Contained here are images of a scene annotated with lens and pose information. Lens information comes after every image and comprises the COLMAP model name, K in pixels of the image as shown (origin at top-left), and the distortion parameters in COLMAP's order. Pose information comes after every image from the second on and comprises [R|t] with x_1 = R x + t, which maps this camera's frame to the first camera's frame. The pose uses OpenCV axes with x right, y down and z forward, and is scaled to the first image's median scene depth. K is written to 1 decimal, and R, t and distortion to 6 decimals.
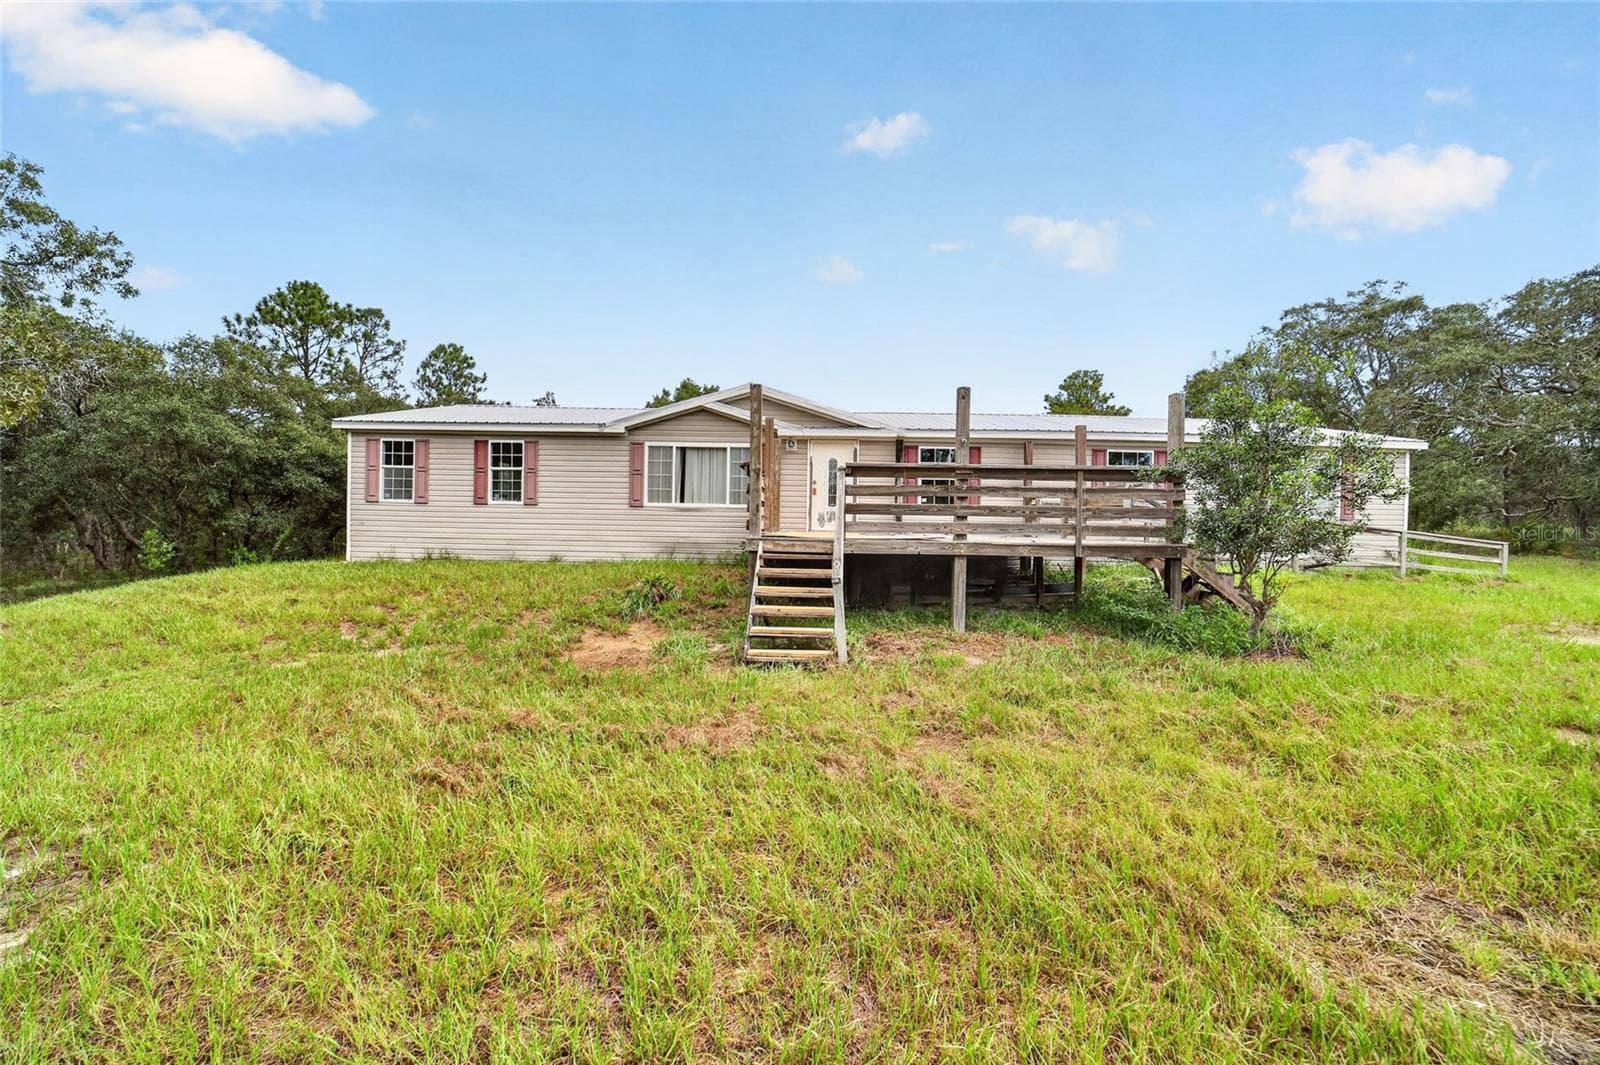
lens RADIAL K [[615.0, 0, 800.0], [0, 615.0, 532.5], [0, 0, 1]] dist [-0.031770, 0.000445]
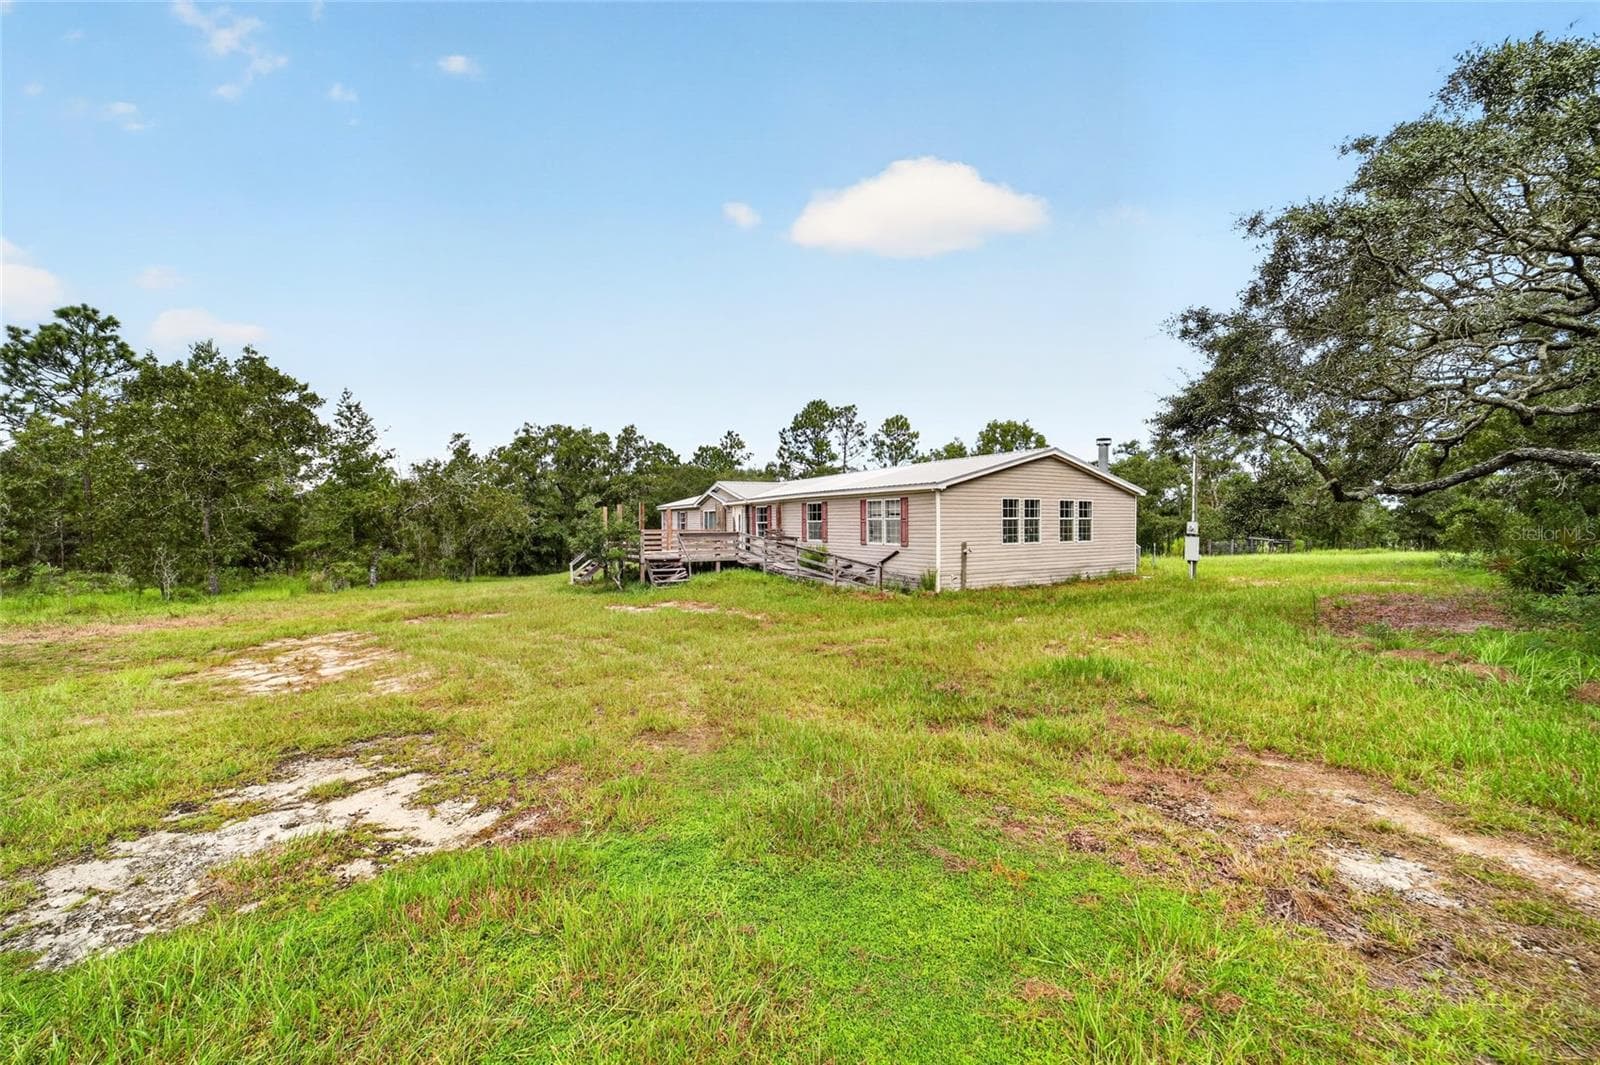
lens RADIAL K [[615.0, 0, 800.0], [0, 615.0, 532.5], [0, 0, 1]] dist [-0.031770, 0.000445]
pose [[0.508697, -0.010233, -0.860885, 1.933013], [0.003259, 0.999945, -0.009960, -0.038278], [0.860940, 0.002261, 0.508702, 0.122378]]
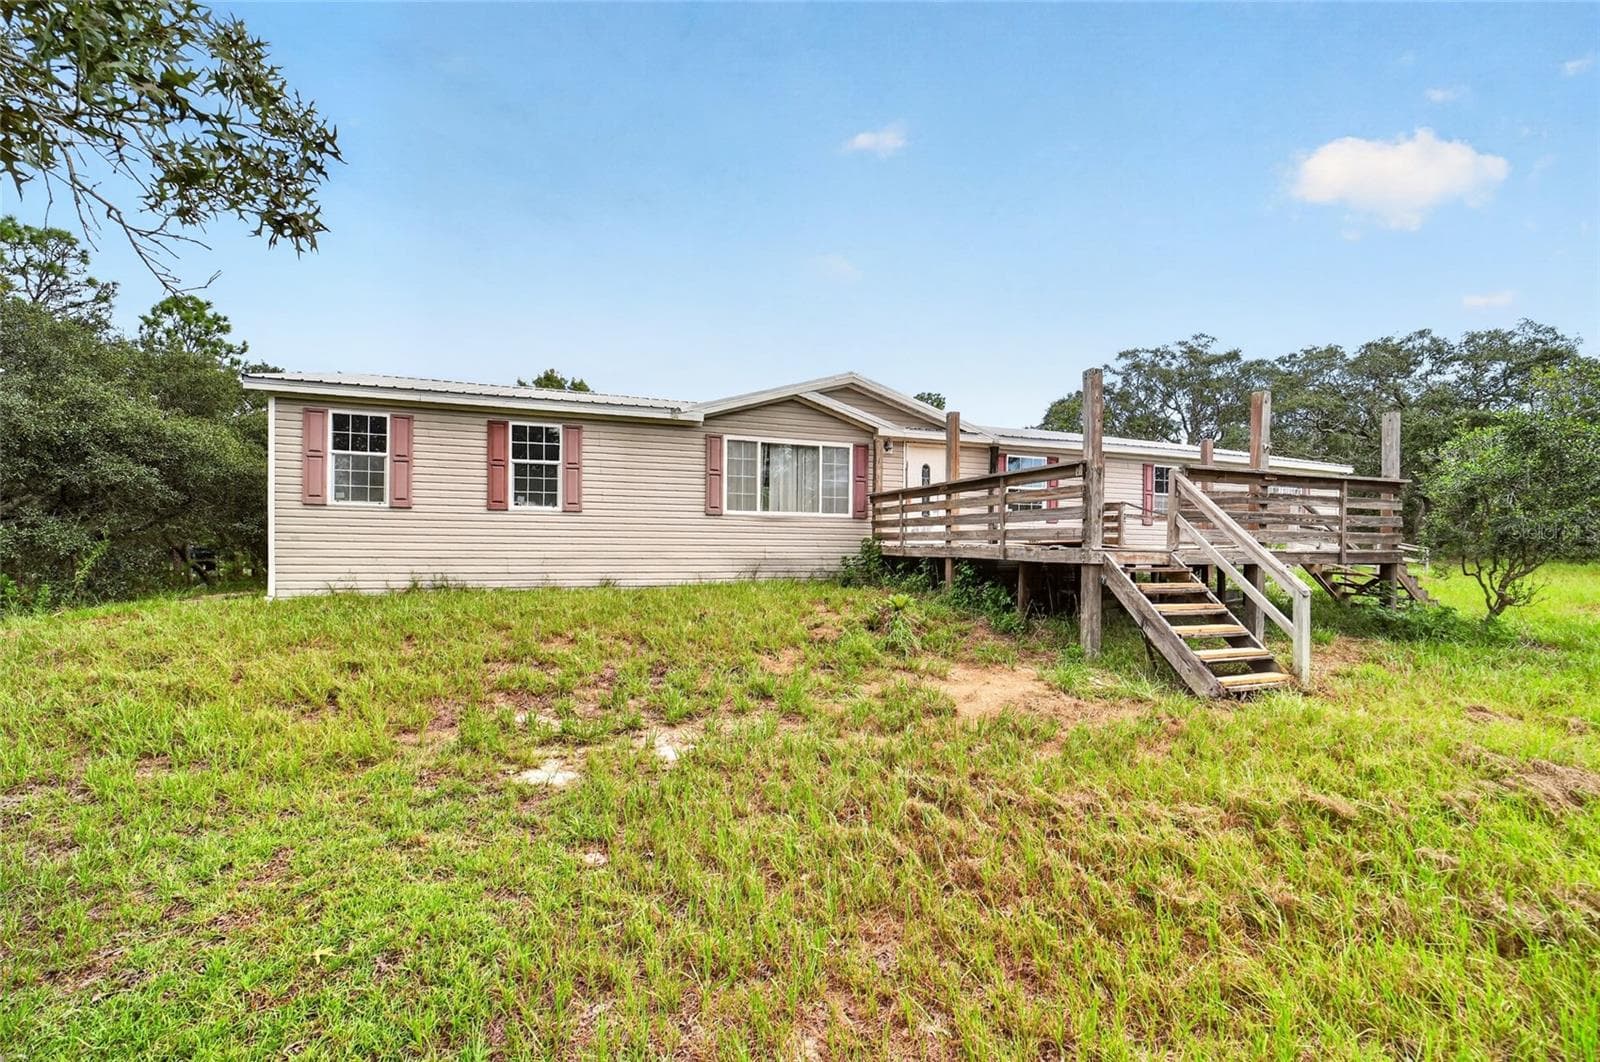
lens RADIAL K [[627.8, 0, 805.7], [0, 627.8, 551.2], [0, 0, 1]] dist [-0.038113, 0.008572]
pose [[0.939722, -0.012667, 0.341704, -0.433113], [0.011233, 0.999918, 0.006175, 0.001231], [-0.341754, -0.001964, 0.939787, 0.189349]]
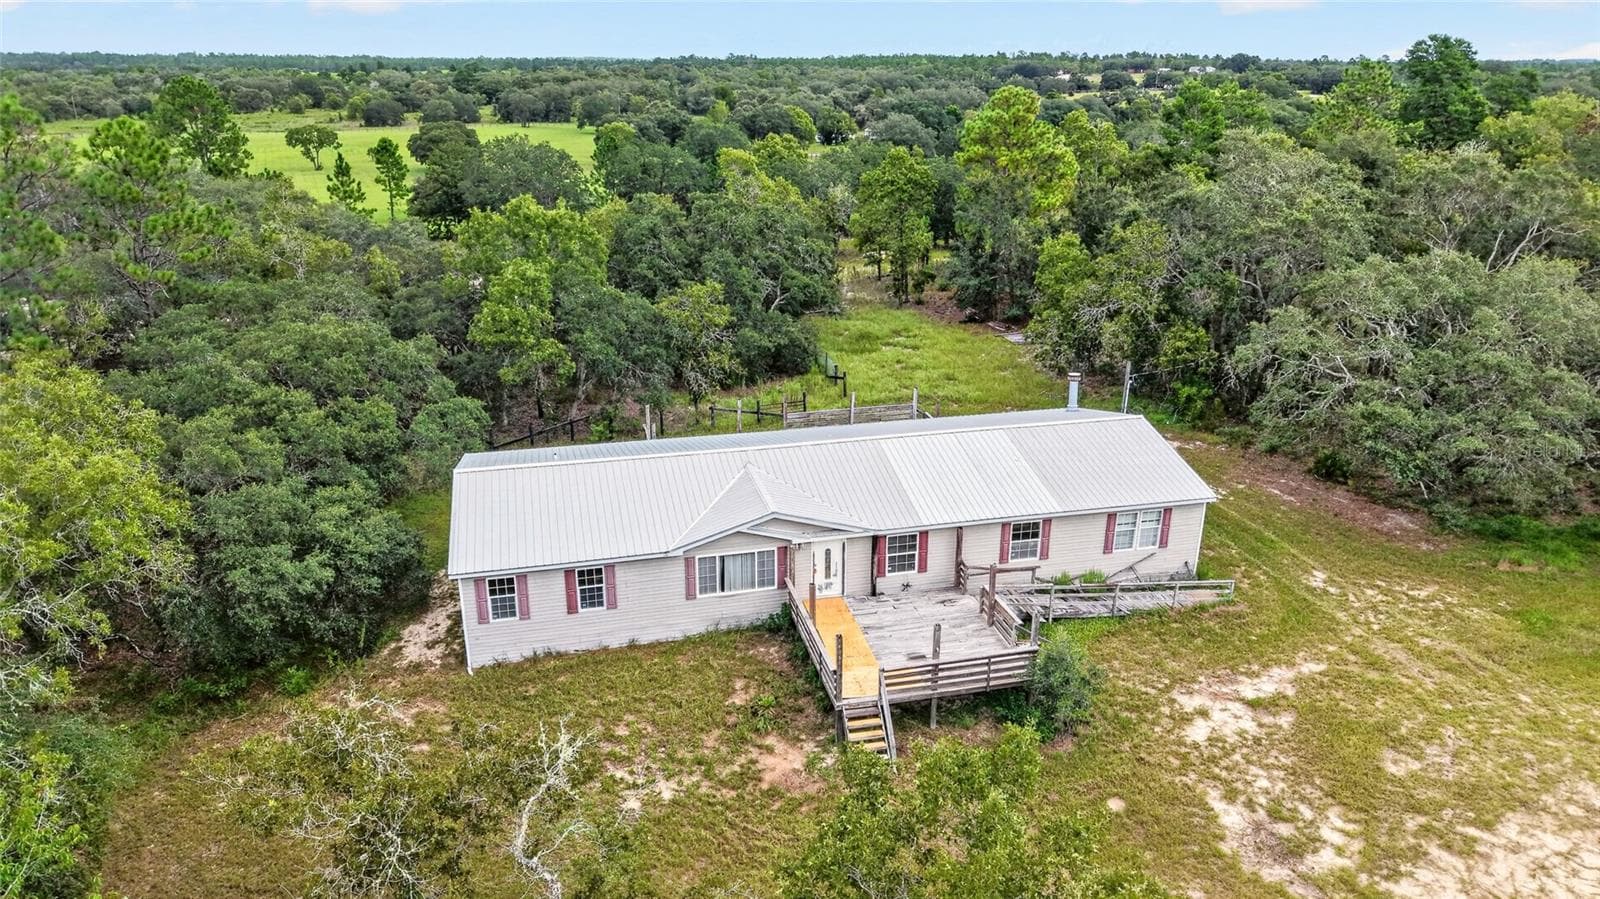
lens RADIAL K [[1065.5, 0, 804.4], [0, 1065.5, 453.8], [0, 0, 1]] dist [0.044569, -0.056707]
pose [[0.969384, -0.099026, 0.224696, -0.523204], [0.016941, 0.939866, 0.341124, -1.153665], [-0.244964, -0.326873, 0.912769, -1.128052]]
